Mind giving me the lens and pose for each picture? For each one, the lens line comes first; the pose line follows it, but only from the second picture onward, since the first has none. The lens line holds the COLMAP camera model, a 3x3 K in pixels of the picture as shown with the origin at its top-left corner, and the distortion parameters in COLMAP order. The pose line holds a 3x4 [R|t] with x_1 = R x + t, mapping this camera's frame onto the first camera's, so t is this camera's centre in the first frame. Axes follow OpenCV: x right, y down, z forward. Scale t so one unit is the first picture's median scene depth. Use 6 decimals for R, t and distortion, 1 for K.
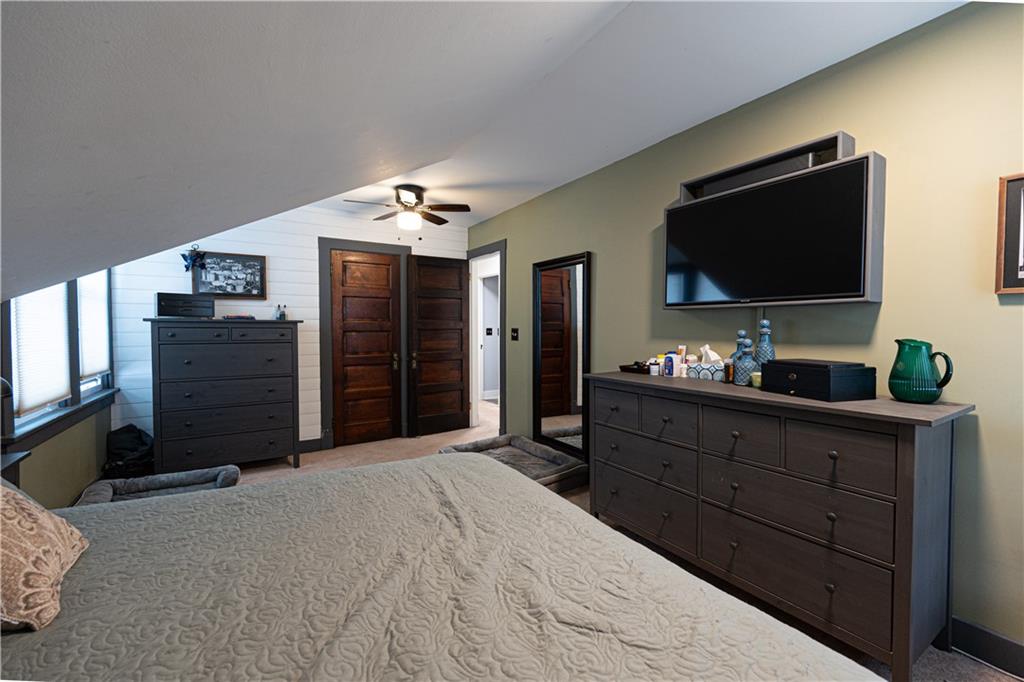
lens RADIAL K [[402.9, 0, 510.2], [0, 402.9, 340.0], [0, 0, 1]] dist [-0.000311, -0.000188]
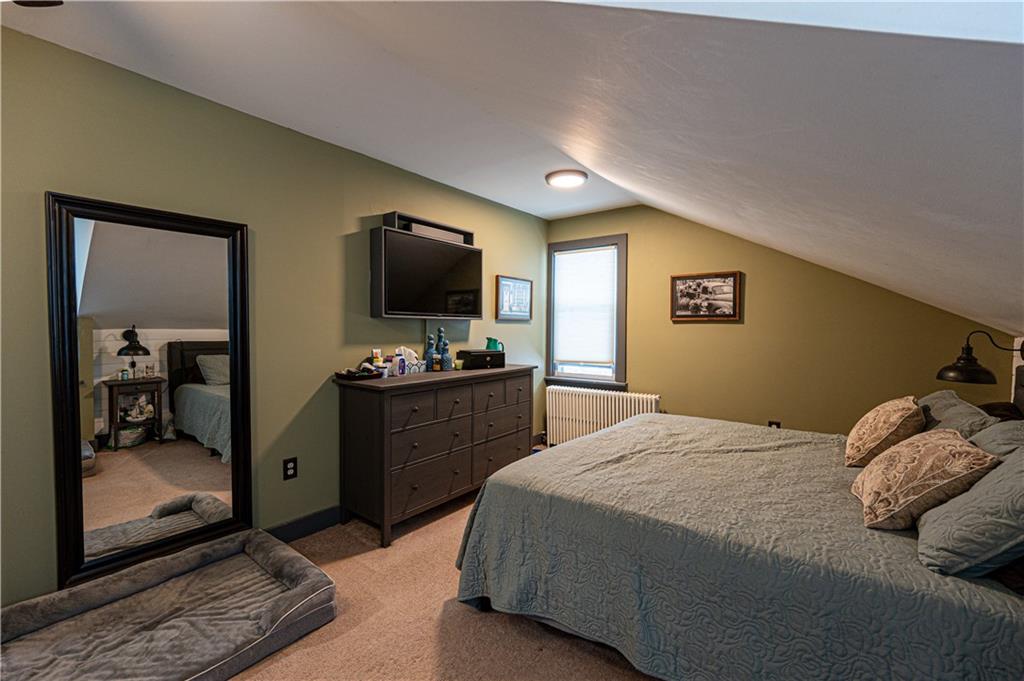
lens RADIAL K [[402.9, 0, 510.2], [0, 402.9, 339.5], [0, 0, 1]] dist [-0.000311, -0.000188]
pose [[-0.280637, -0.024254, 0.959508, -0.816370], [0.031757, 0.998899, 0.034538, -0.043570], [-0.959289, 0.040164, -0.279557, 1.027329]]
